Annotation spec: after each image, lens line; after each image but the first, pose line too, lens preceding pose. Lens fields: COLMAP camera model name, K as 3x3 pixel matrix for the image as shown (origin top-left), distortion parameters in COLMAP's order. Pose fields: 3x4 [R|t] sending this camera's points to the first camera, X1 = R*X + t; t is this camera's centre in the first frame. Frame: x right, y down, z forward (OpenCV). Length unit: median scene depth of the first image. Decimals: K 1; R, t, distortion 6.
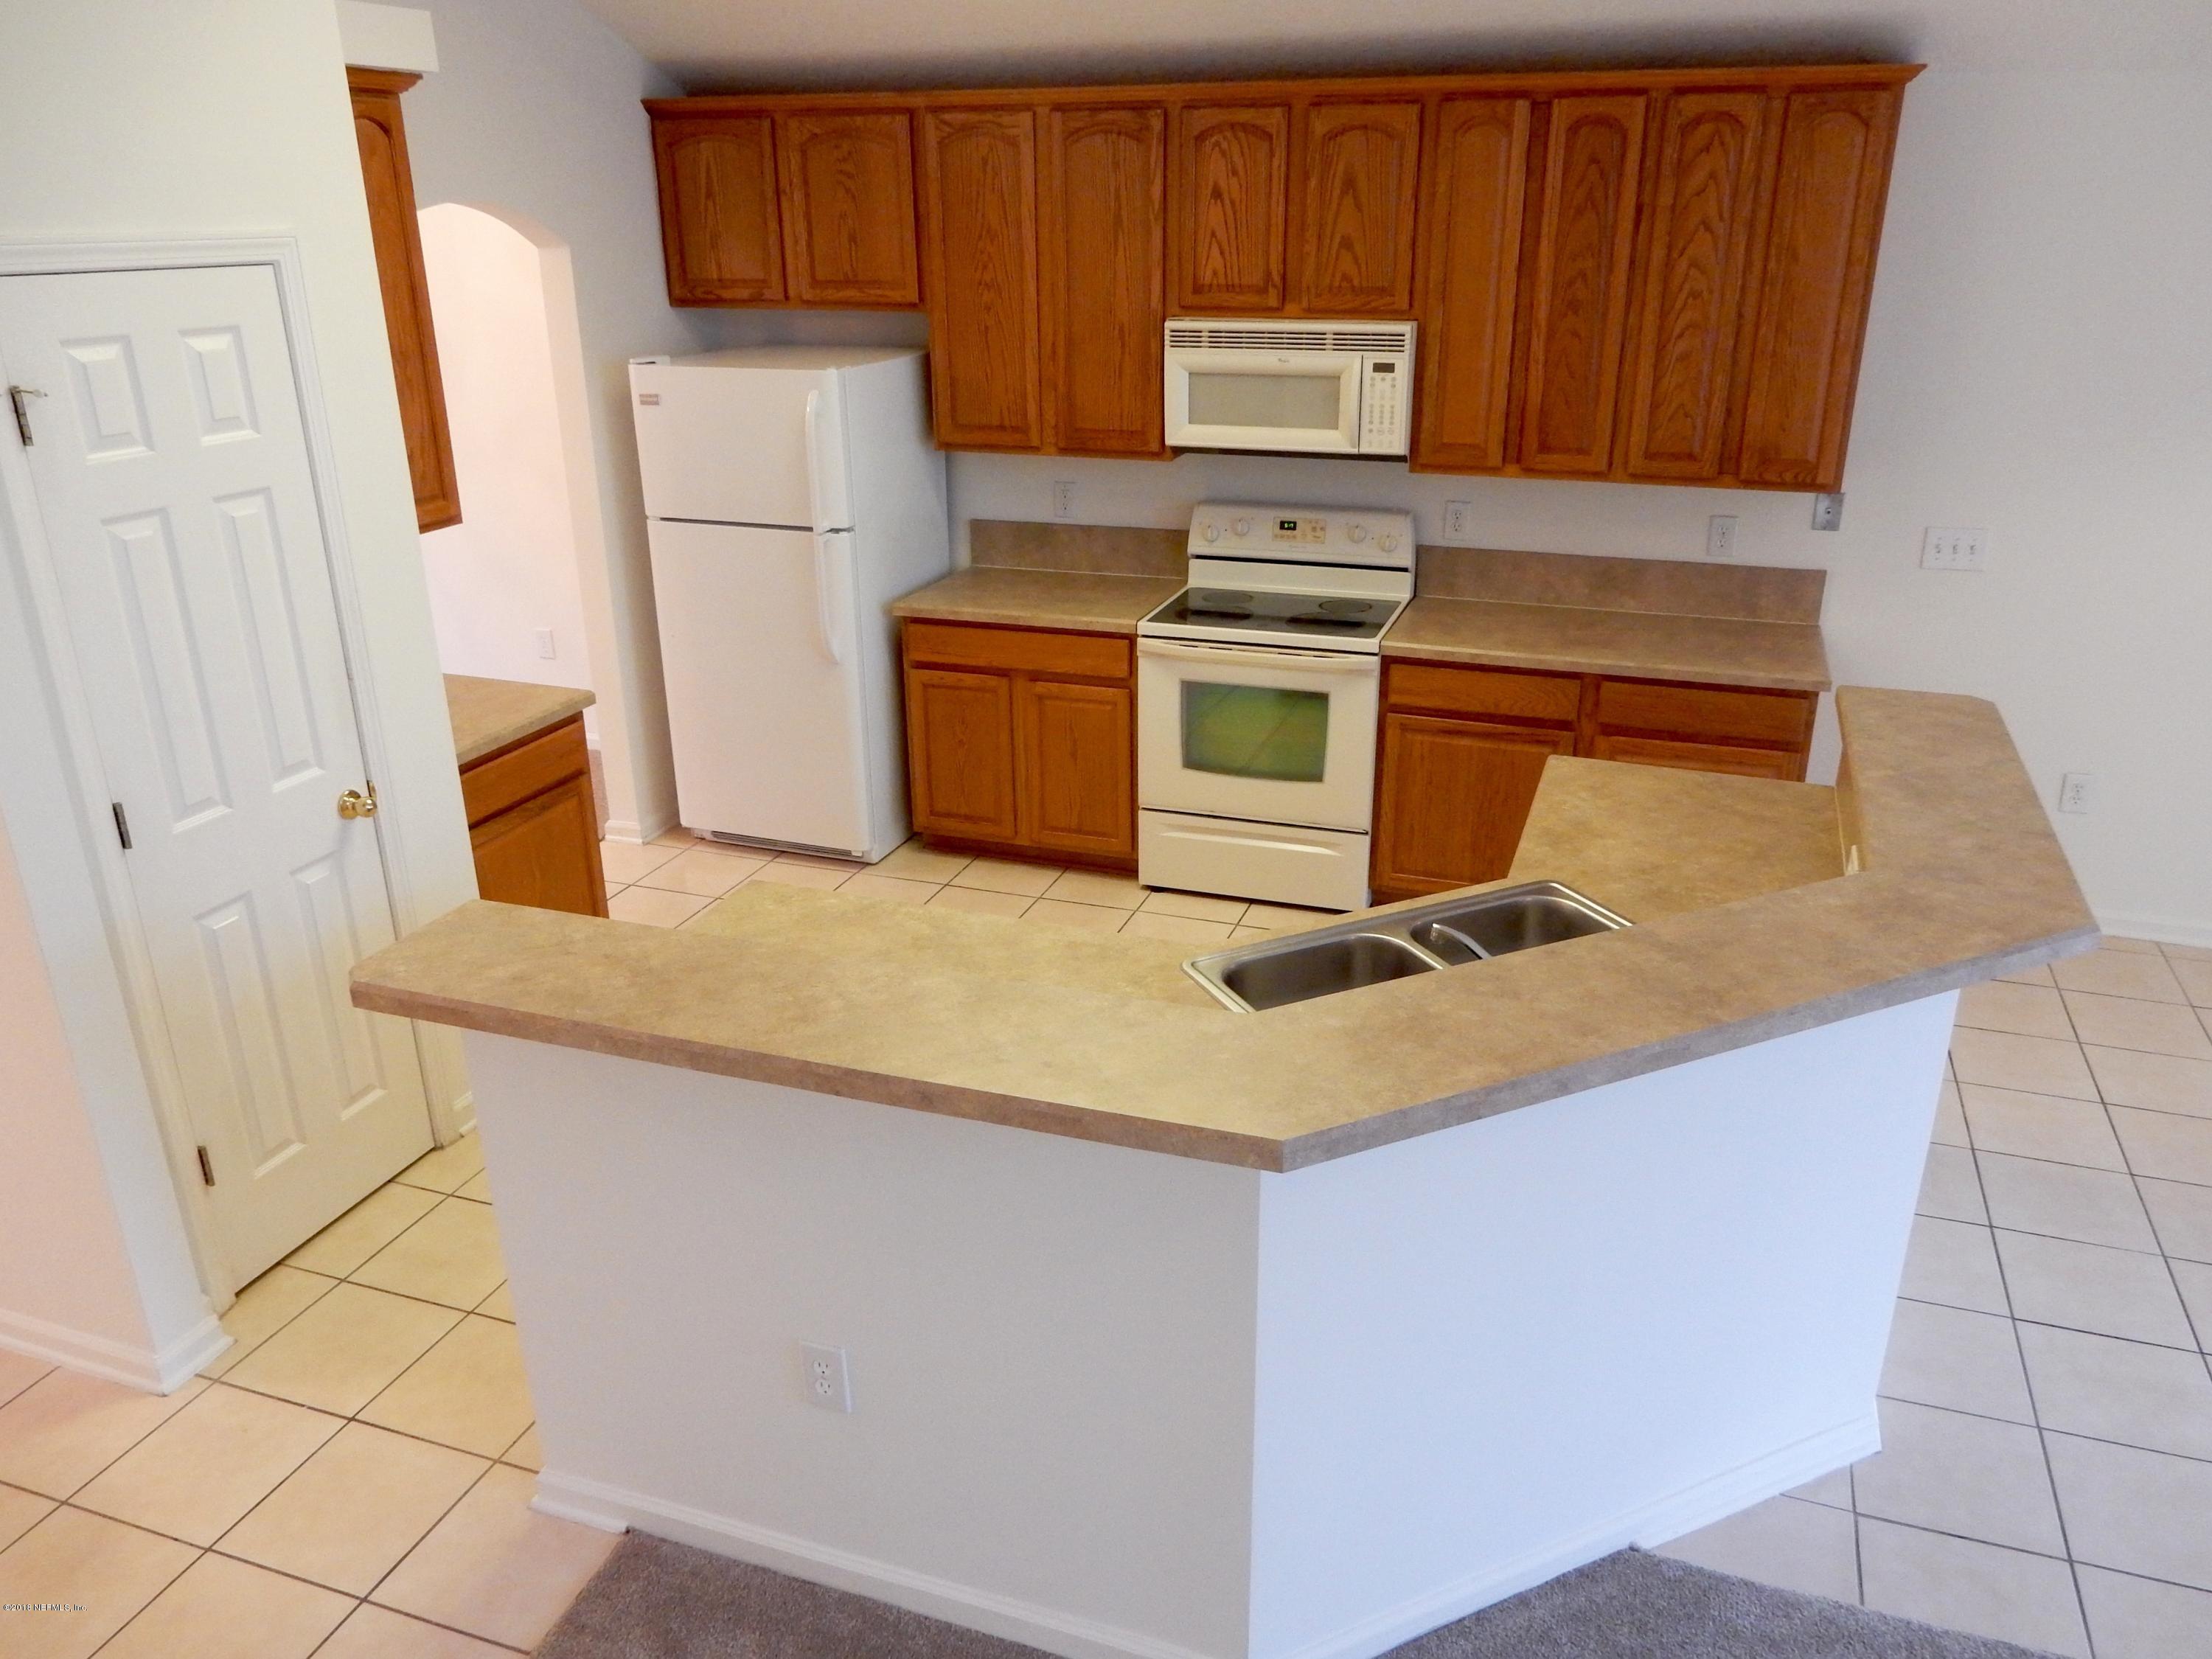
lens RADIAL K [[1609.7, 0, 1105.7], [0, 1609.7, 833.6], [0, 0, 1]] dist [-0.006279, 0.008079]
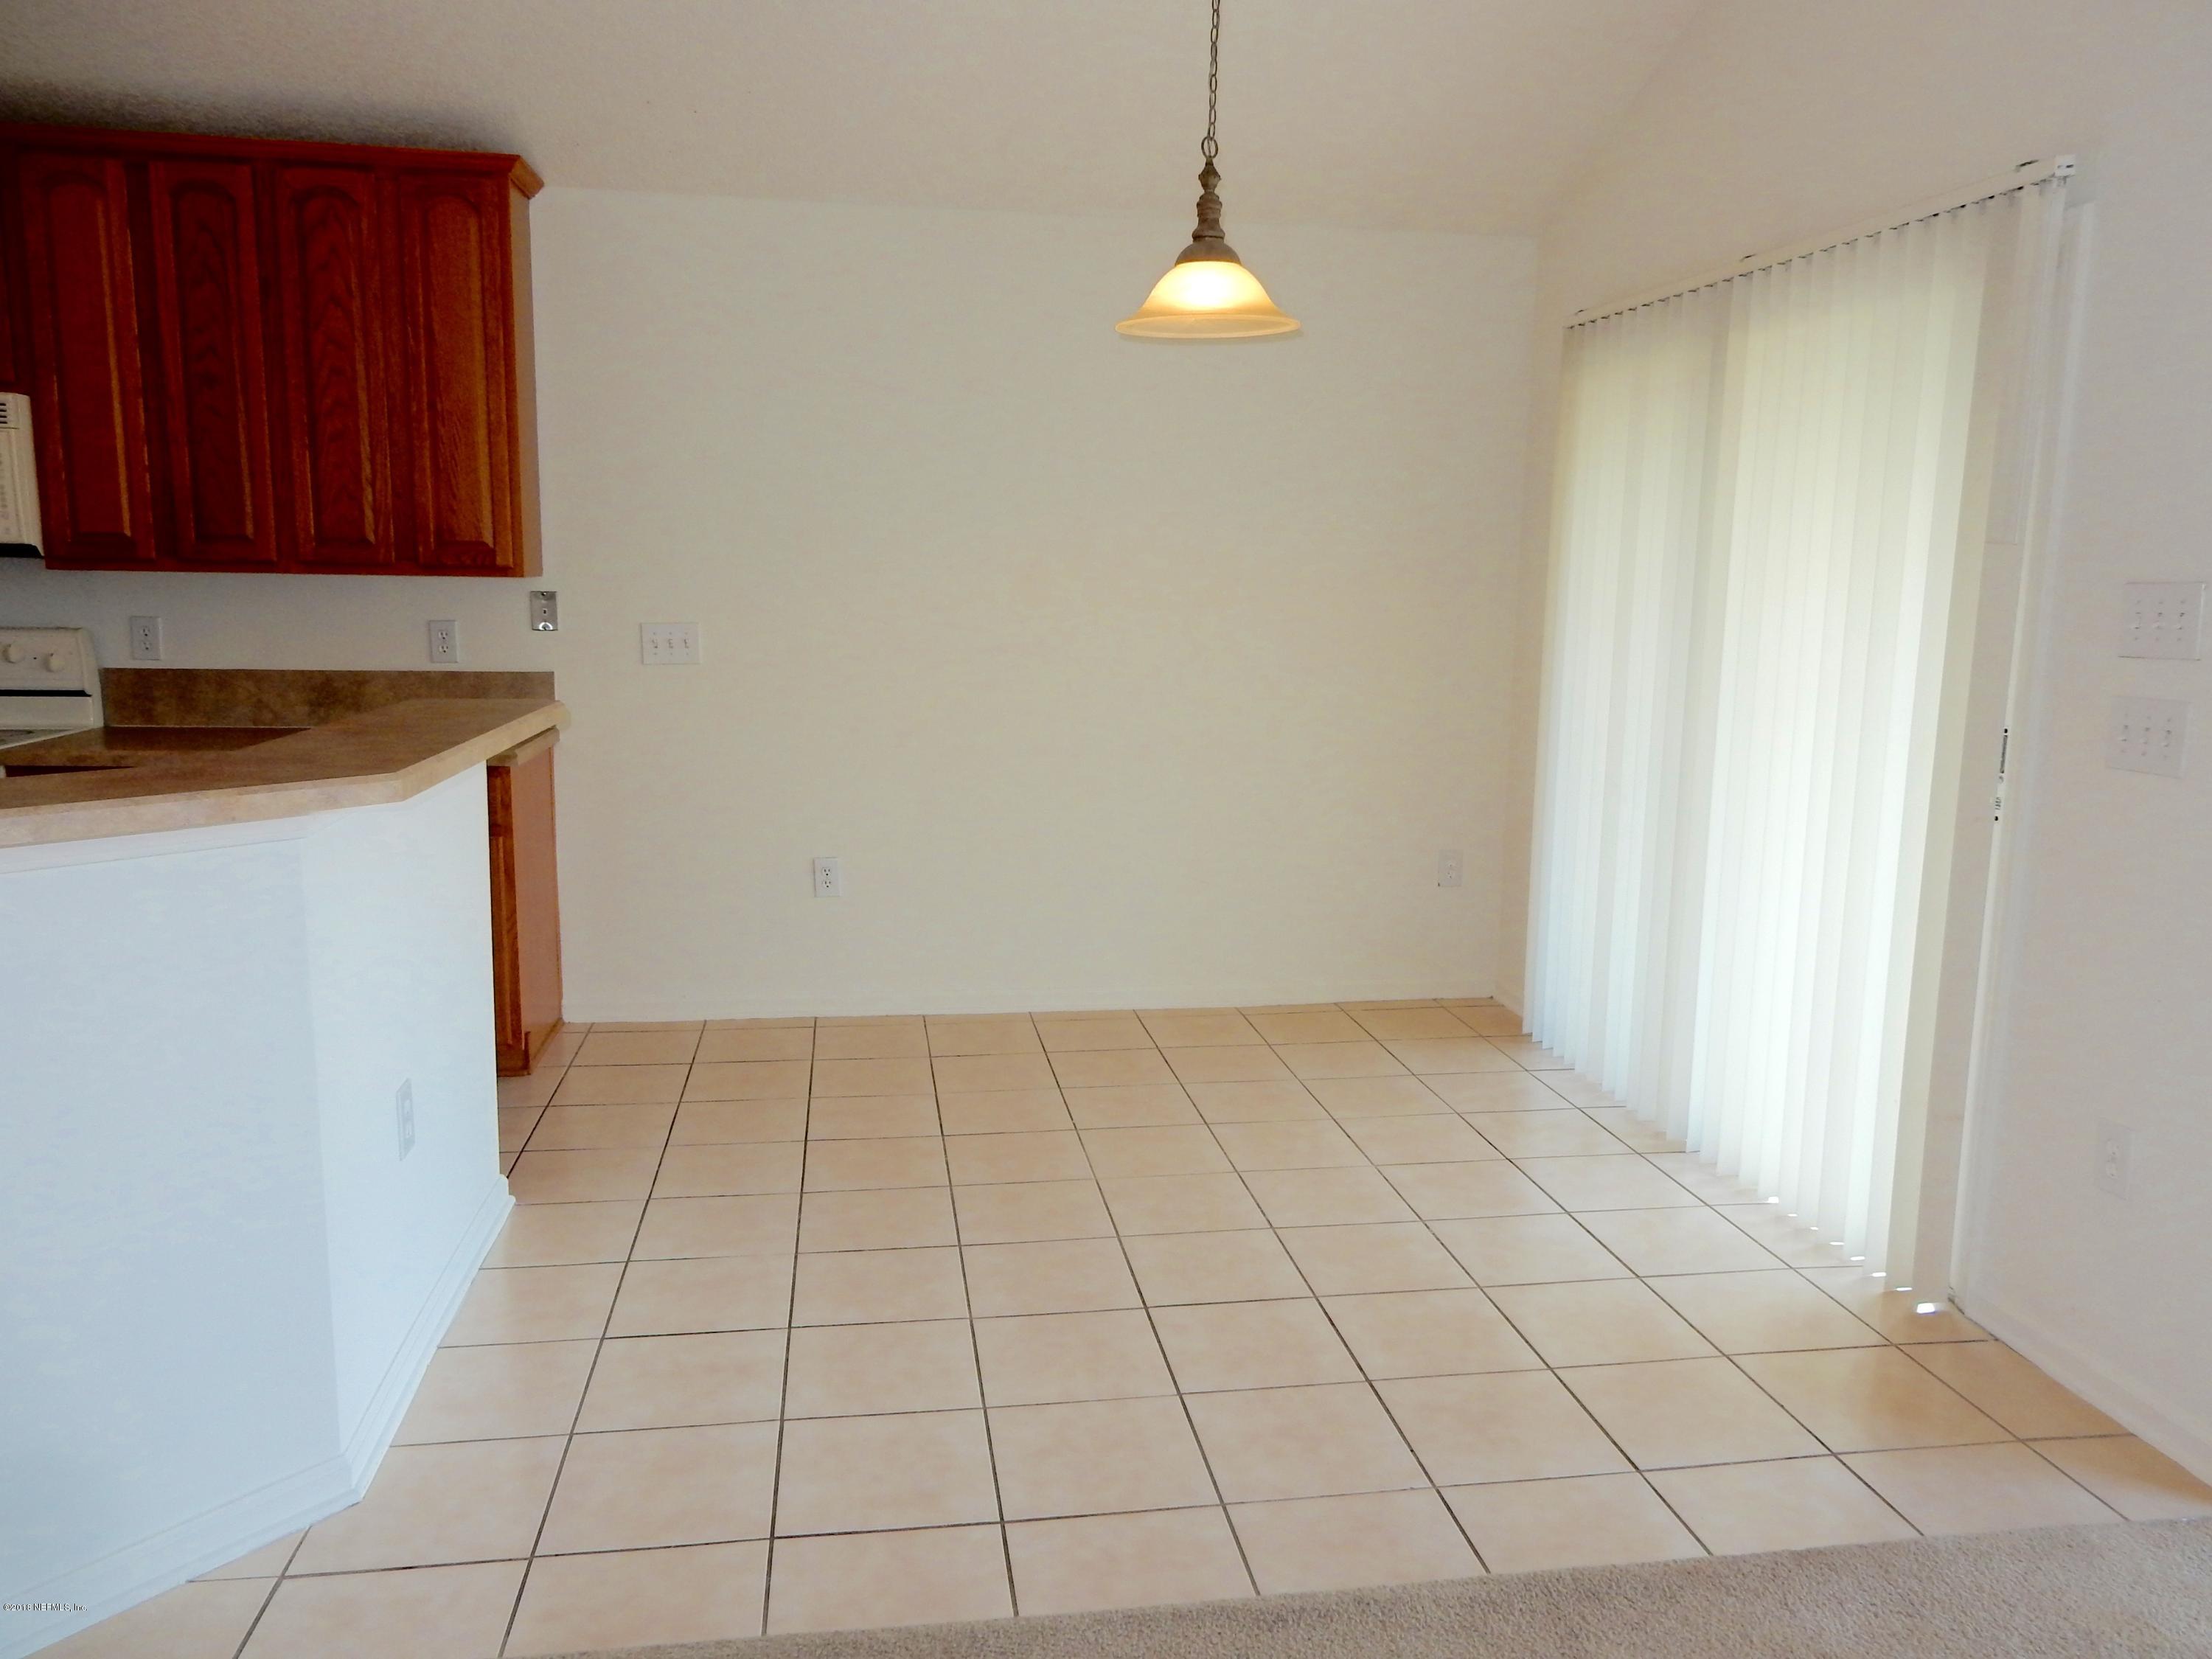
lens RADIAL K [[1609.7, 0, 1095.7], [0, 1609.7, 843.0], [0, 0, 1]] dist [-0.006279, 0.008079]
pose [[0.877426, -0.055136, 0.476533, 0.268286], [0.153809, 0.973263, -0.170595, 0.155348], [-0.454386, 0.222980, 0.862446, 0.033315]]
